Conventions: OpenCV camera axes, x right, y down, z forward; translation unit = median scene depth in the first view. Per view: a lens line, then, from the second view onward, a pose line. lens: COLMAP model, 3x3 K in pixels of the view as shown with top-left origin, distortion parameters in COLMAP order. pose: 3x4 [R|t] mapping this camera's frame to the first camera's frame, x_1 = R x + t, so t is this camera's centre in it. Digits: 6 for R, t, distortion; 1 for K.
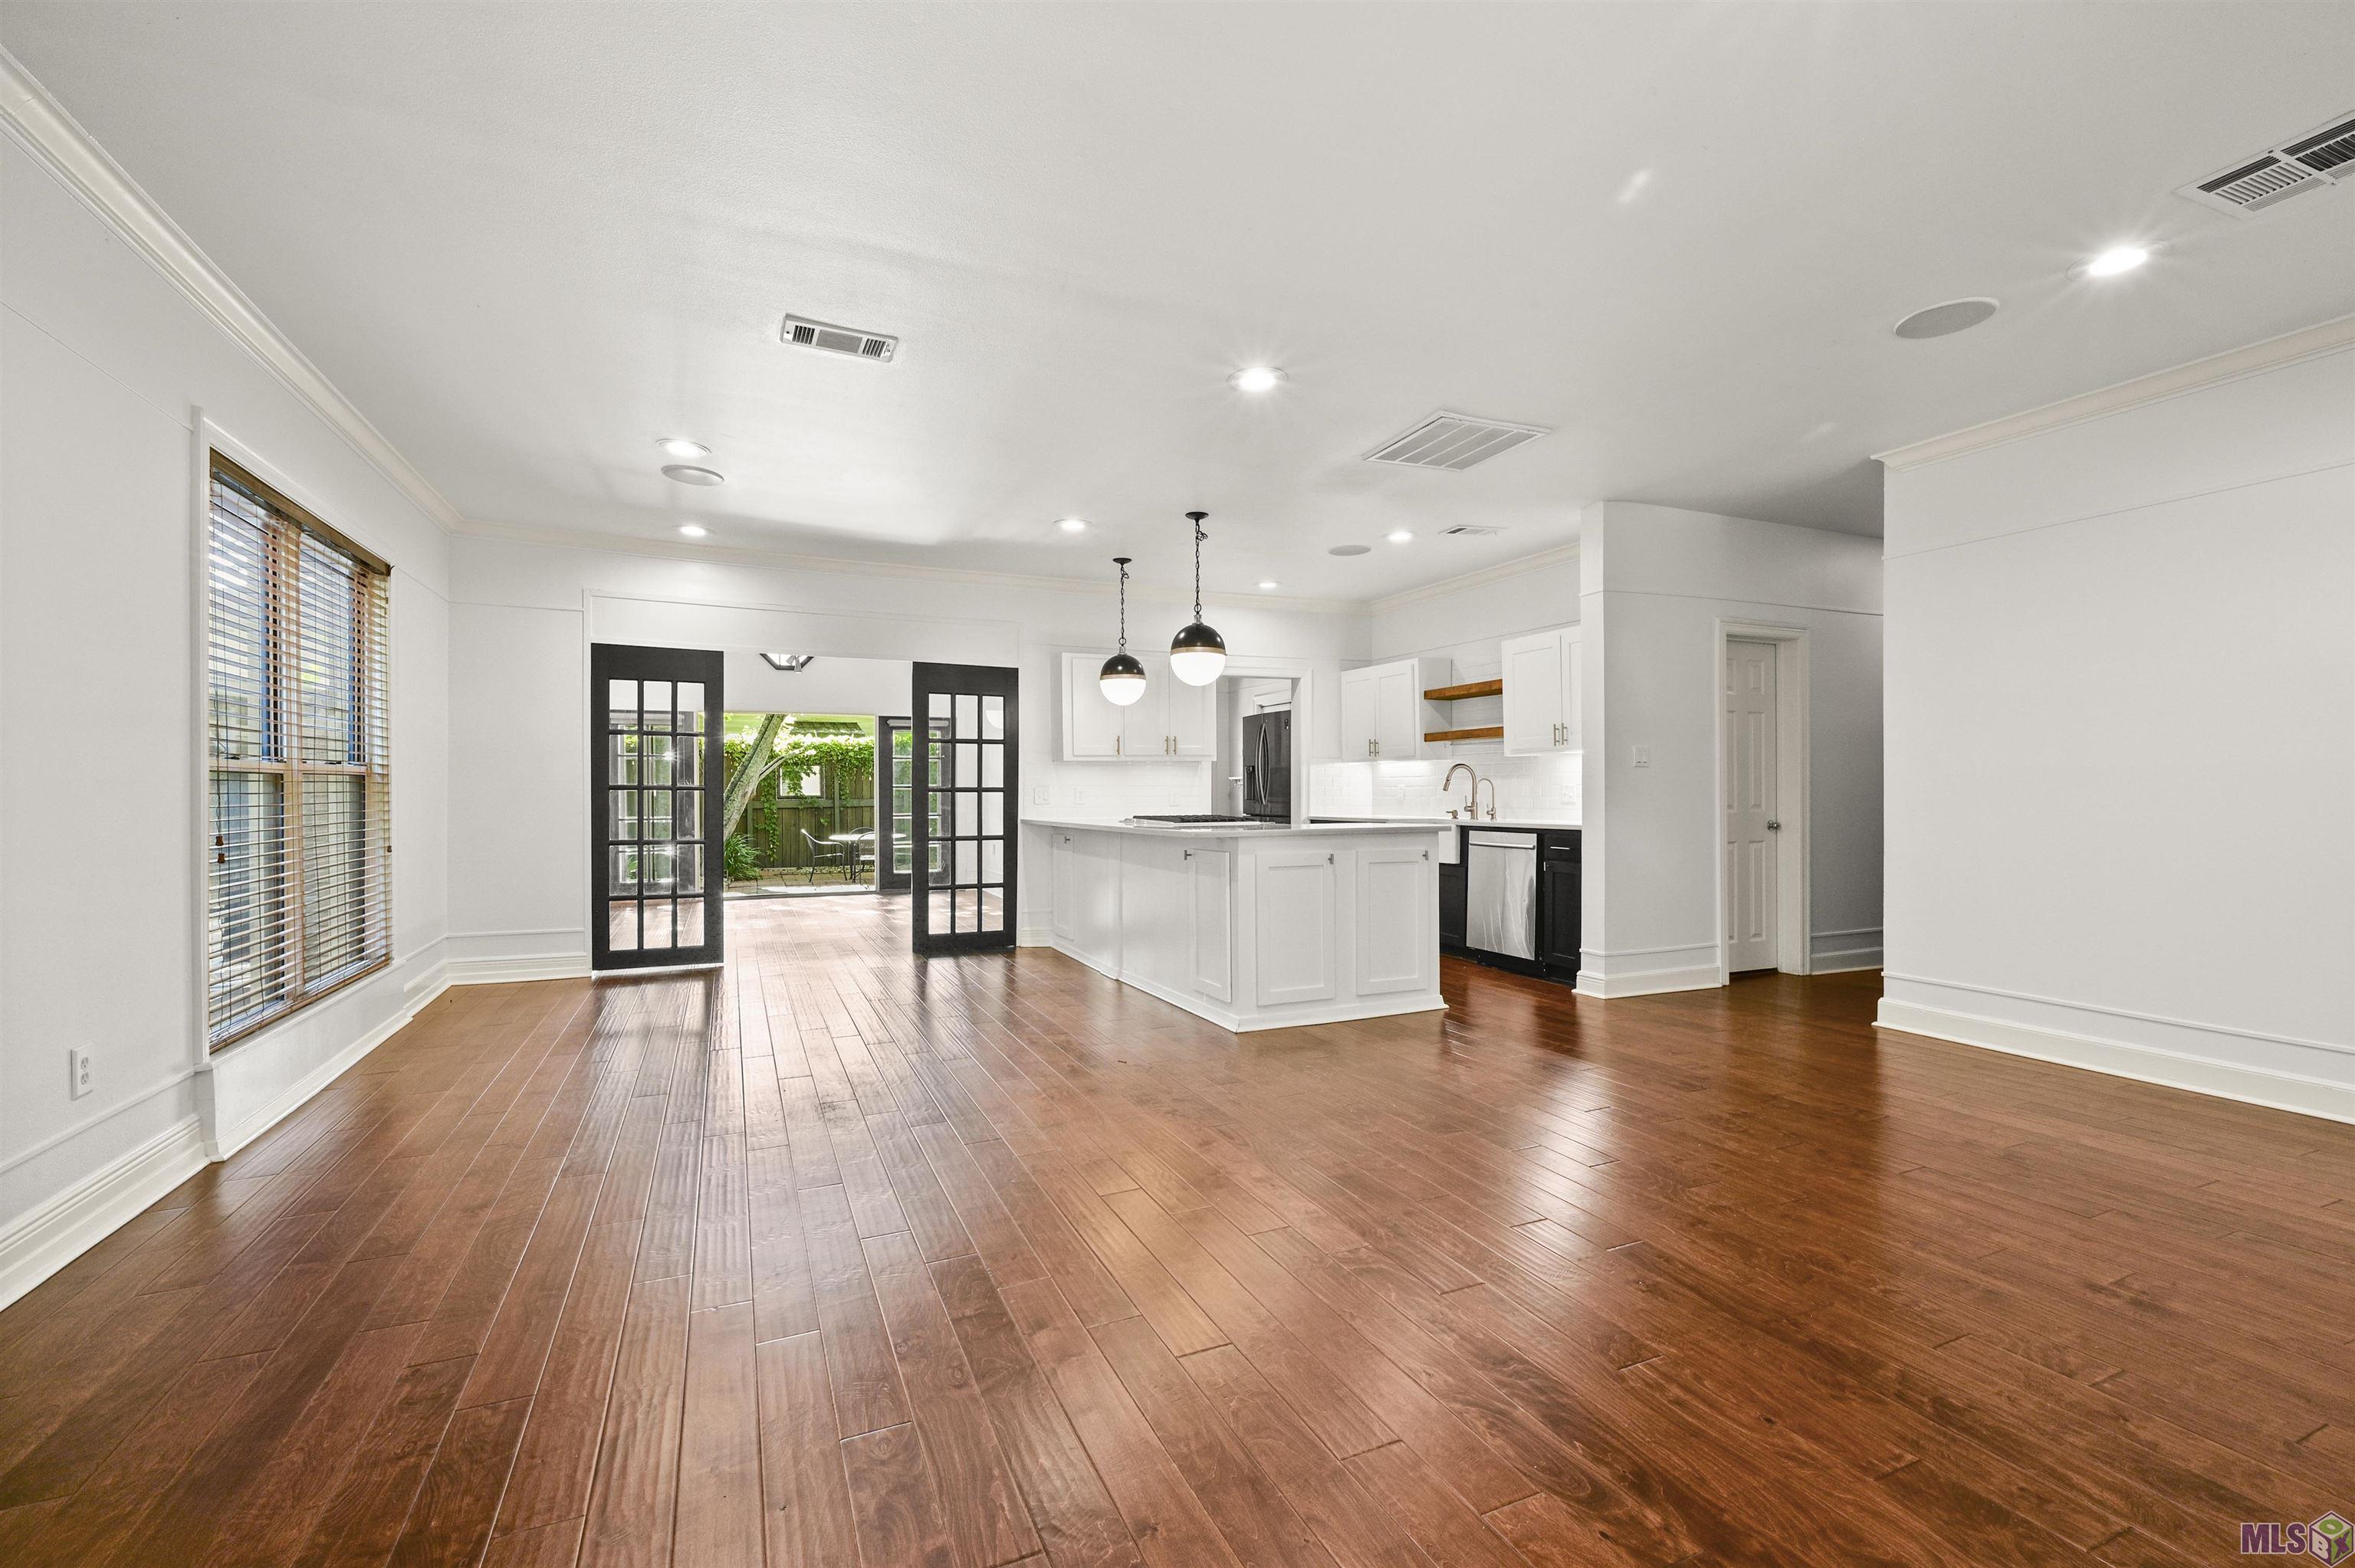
lens RADIAL K [[991.5, 0, 1170.1], [0, 991.5, 803.1], [0, 0, 1]] dist [0.000484, -0.000475]
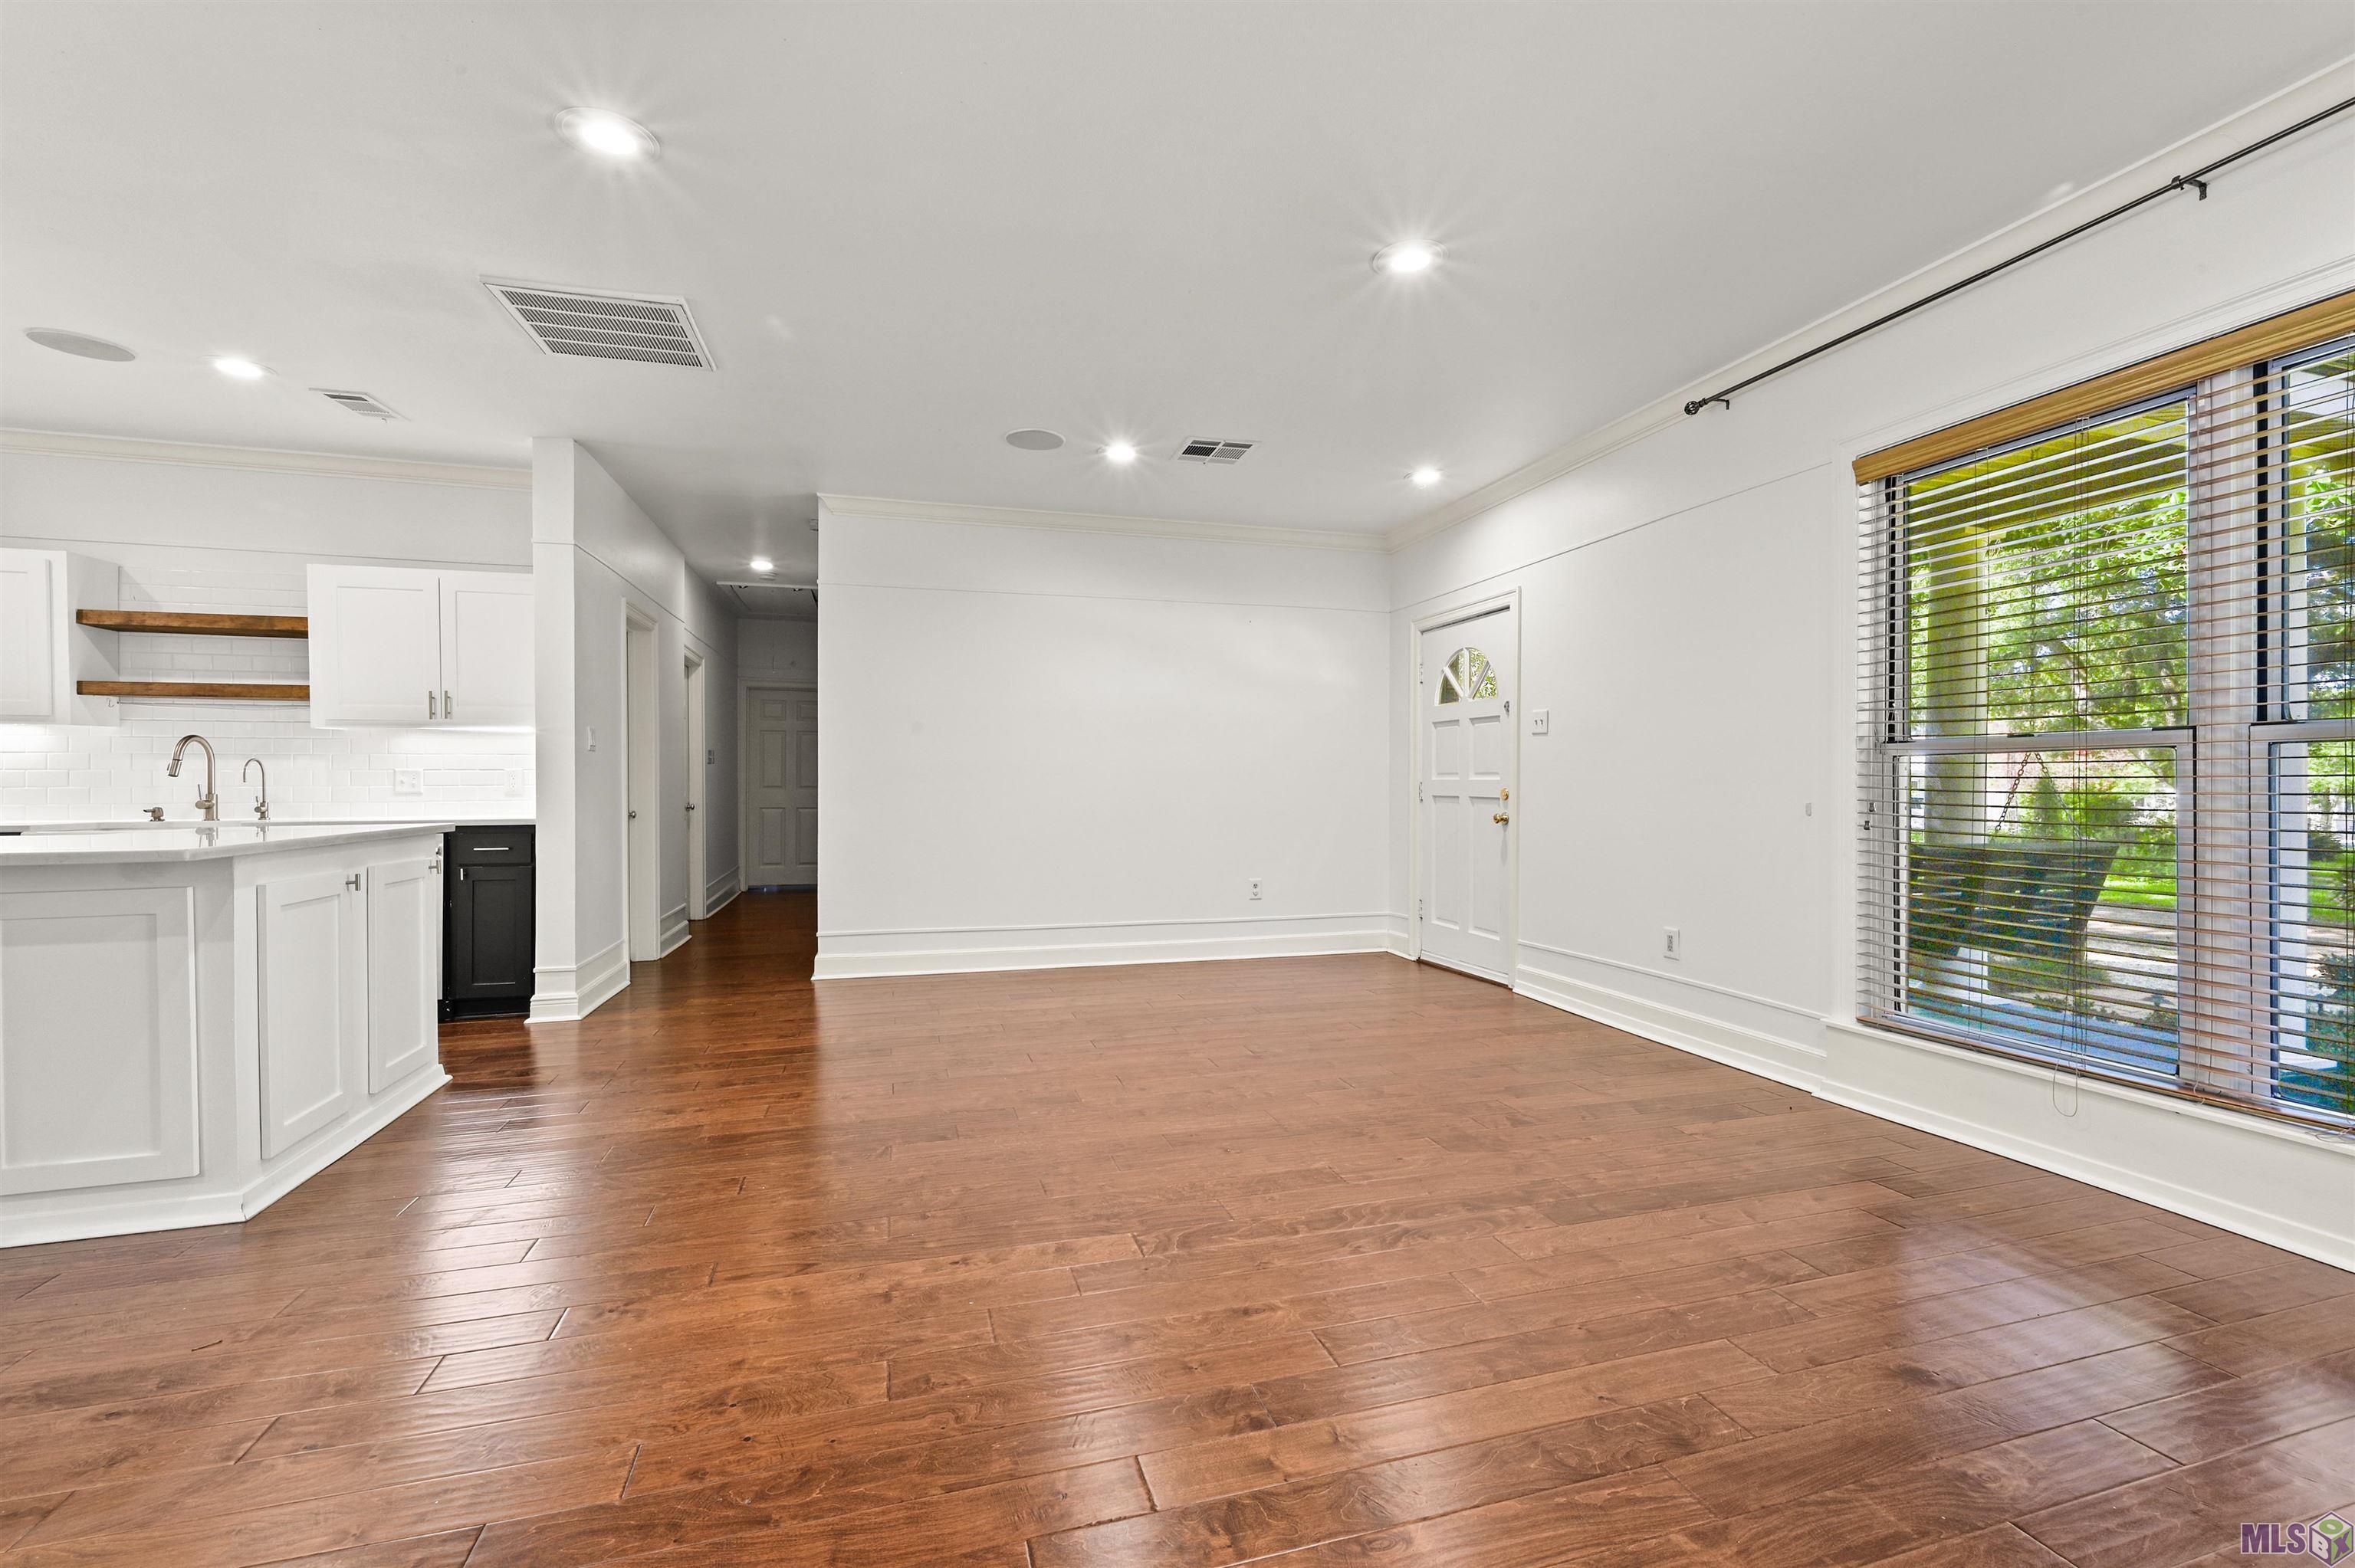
lens RADIAL K [[991.5, 0, 1173.4], [0, 991.5, 786.6], [0, 0, 1]] dist [0.000484, -0.000475]
pose [[0.133937, -0.000912, 0.990989, -0.277255], [0.011829, 0.999930, -0.000679, 0.002276], [-0.990919, 0.011813, 0.133938, 0.299387]]
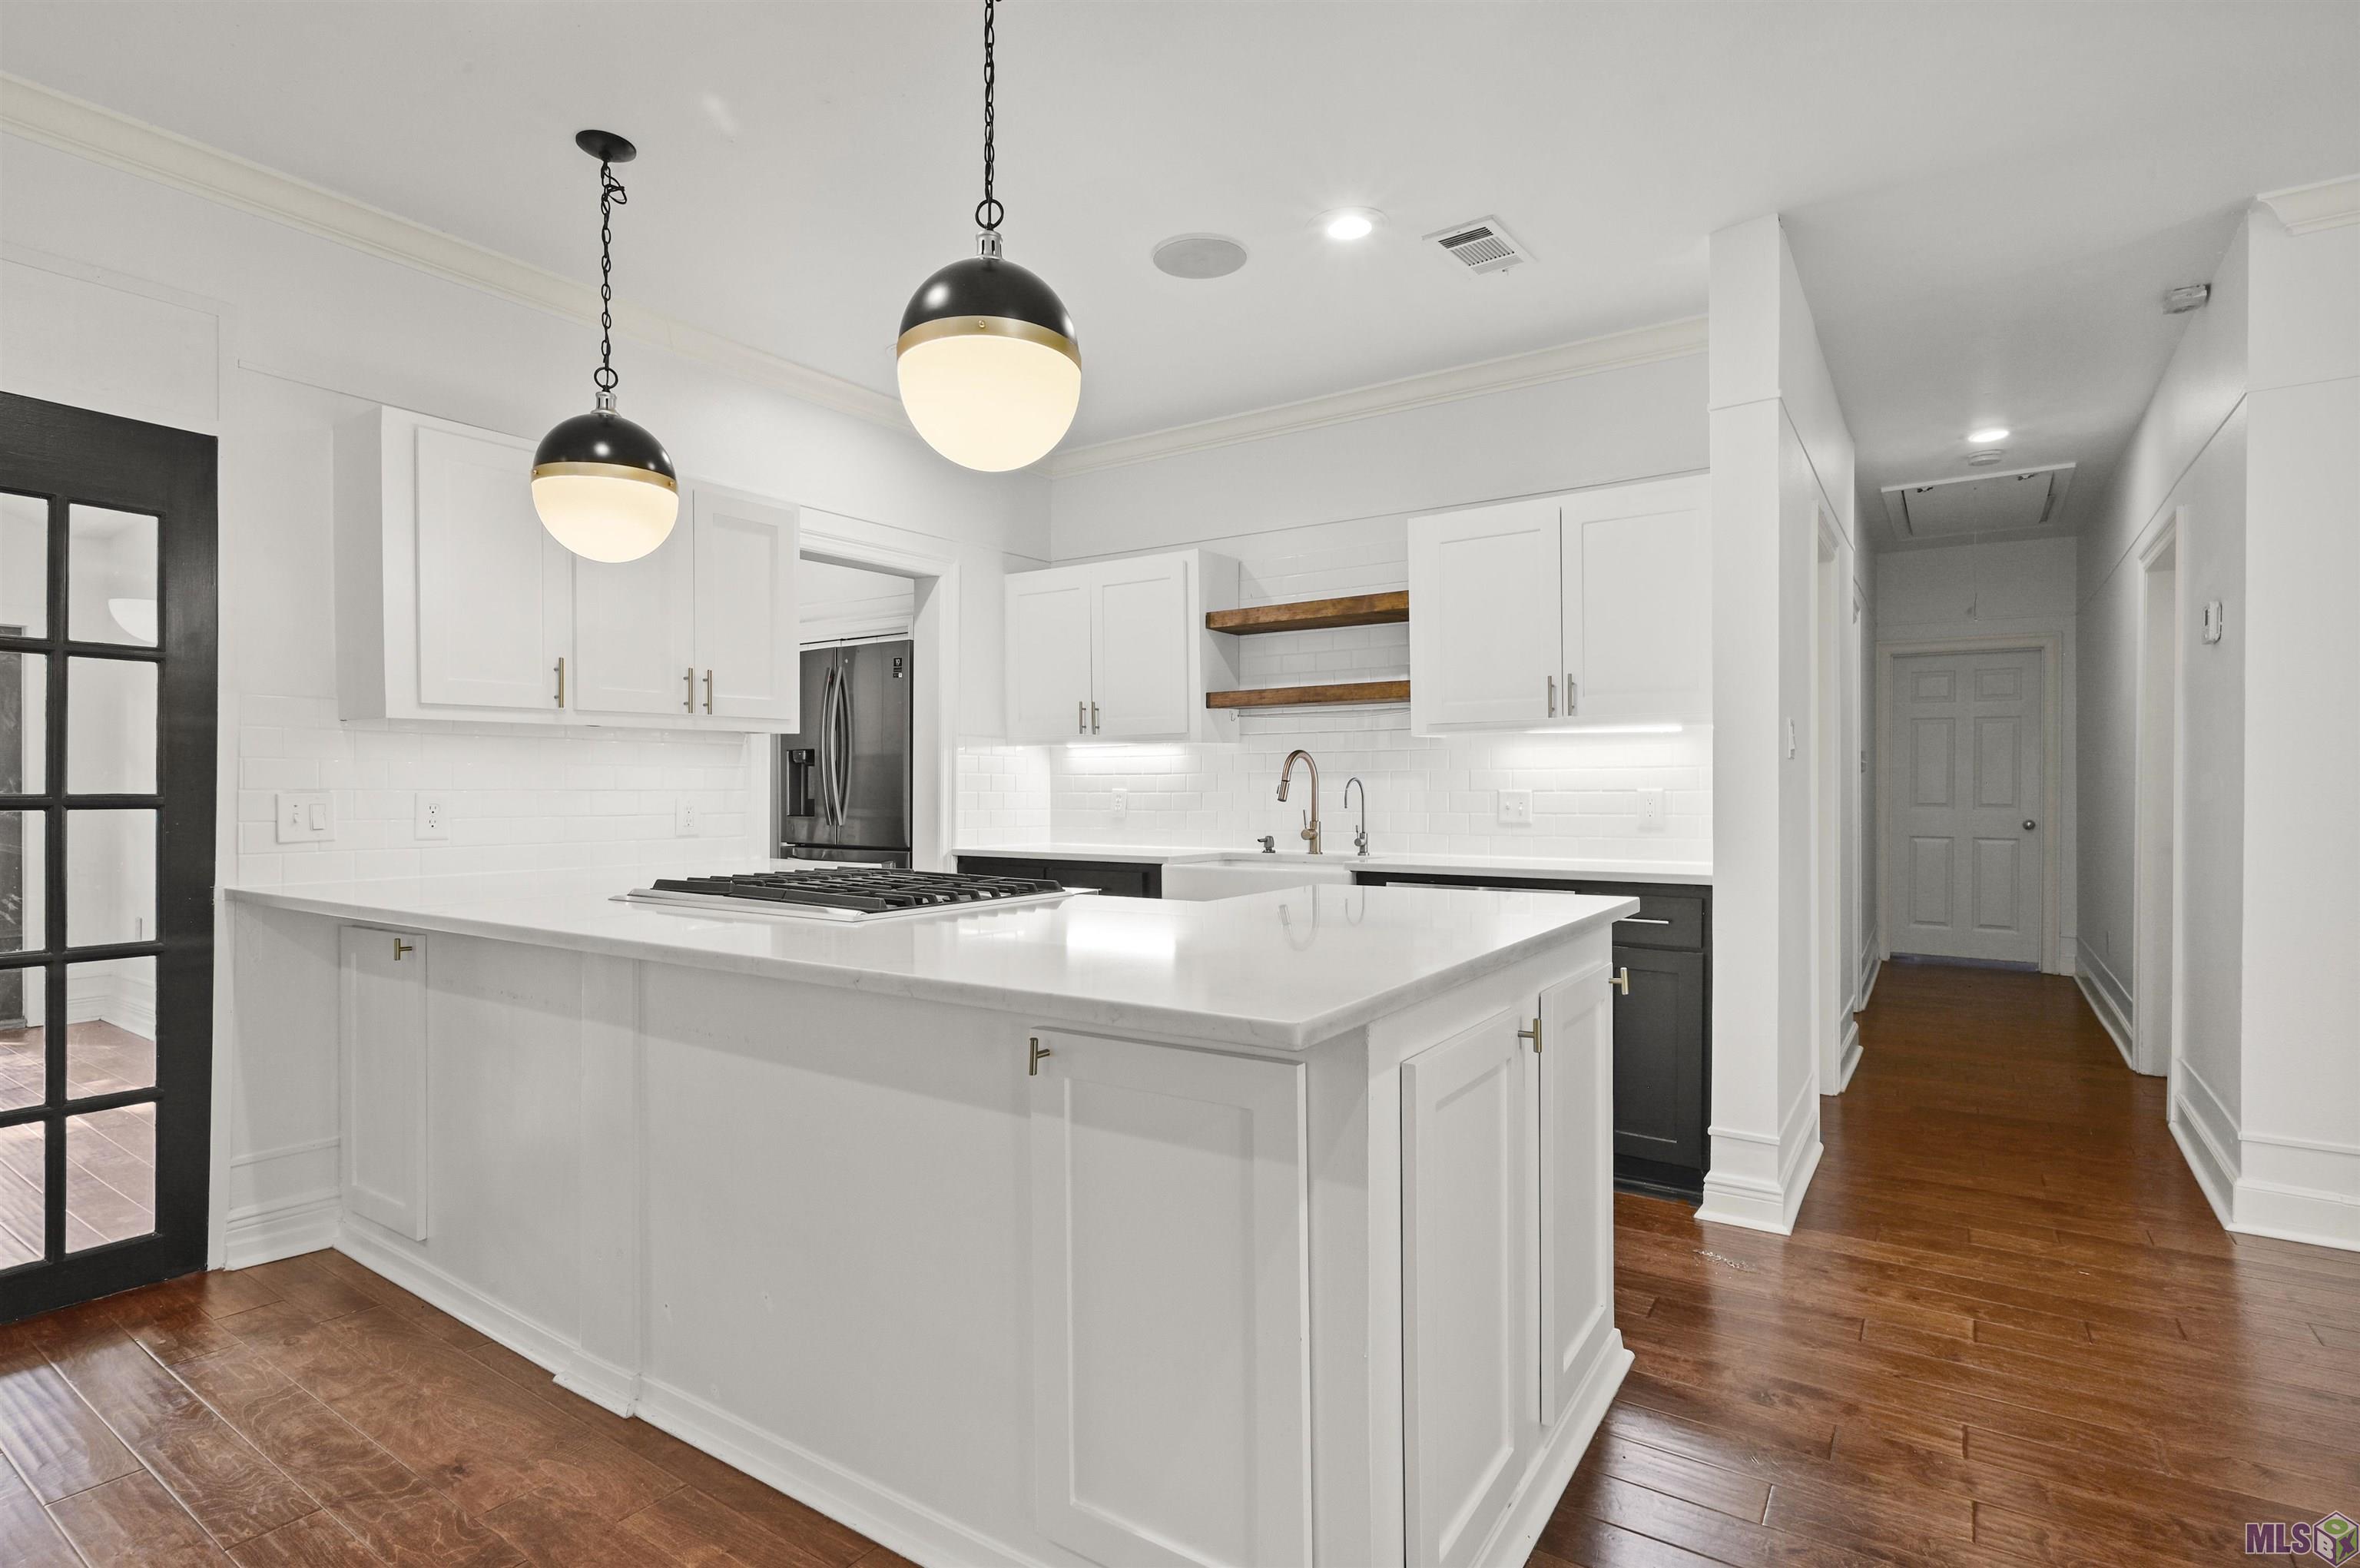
lens RADIAL K [[1135.9, 0, 1187.5], [0, 1135.9, 793.9], [0, 0, 1]] dist [-0.003715, 0.000606]
pose [[0.846361, -0.000624, 0.532610, -0.086661], [0.004879, 0.999966, -0.006582, -0.013102], [-0.532588, 0.008169, 0.846335, 0.549544]]
